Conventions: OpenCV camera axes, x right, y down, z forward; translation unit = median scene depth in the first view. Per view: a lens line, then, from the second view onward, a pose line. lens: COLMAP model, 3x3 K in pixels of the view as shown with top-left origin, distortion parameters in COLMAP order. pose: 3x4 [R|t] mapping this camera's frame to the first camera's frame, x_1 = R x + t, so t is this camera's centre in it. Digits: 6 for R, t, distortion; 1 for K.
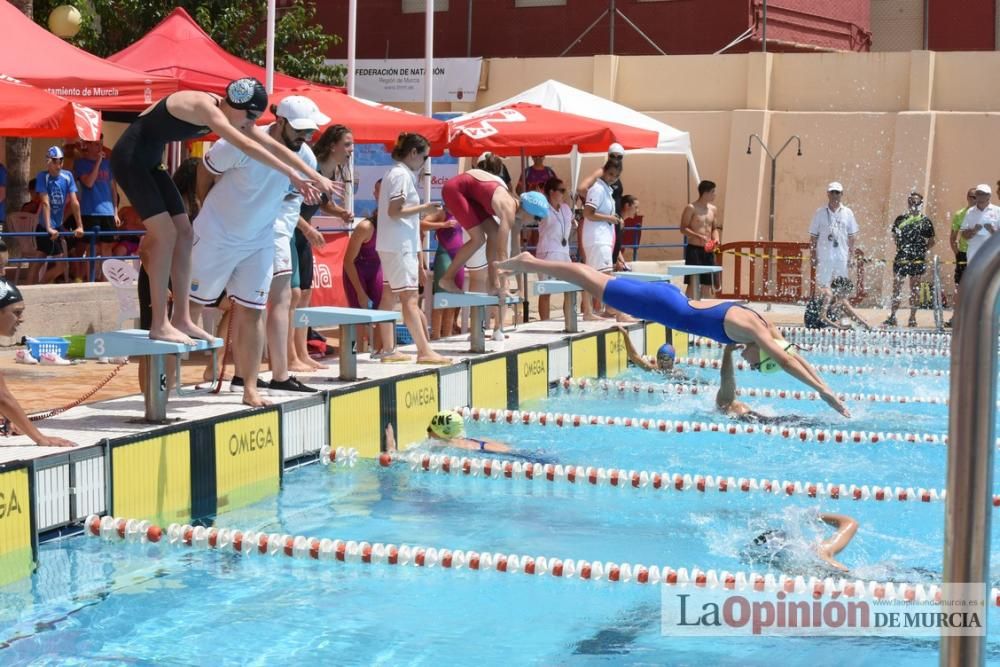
lens RADIAL K [[2876.0, 0, 580.3], [0, 2876.0, 332.4], [0, 0, 1]] dist [-0.280571, 0.884768]
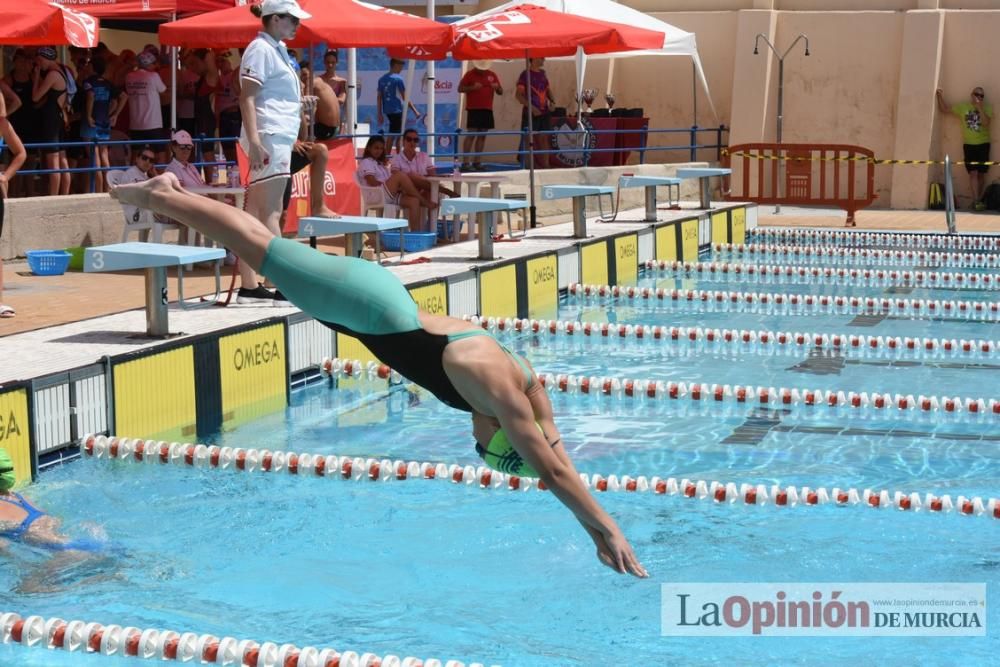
lens RADIAL K [[2605.4, 0, 500.2], [0, 2605.4, 415.5], [0, 0, 1]] dist [-0.253326, 0.315339]
pose [[0.999740, -0.010212, -0.020405, -0.013248], [0.011673, 0.997278, 0.072800, -0.004505], [0.019606, -0.073019, 0.997138, 0.110410]]
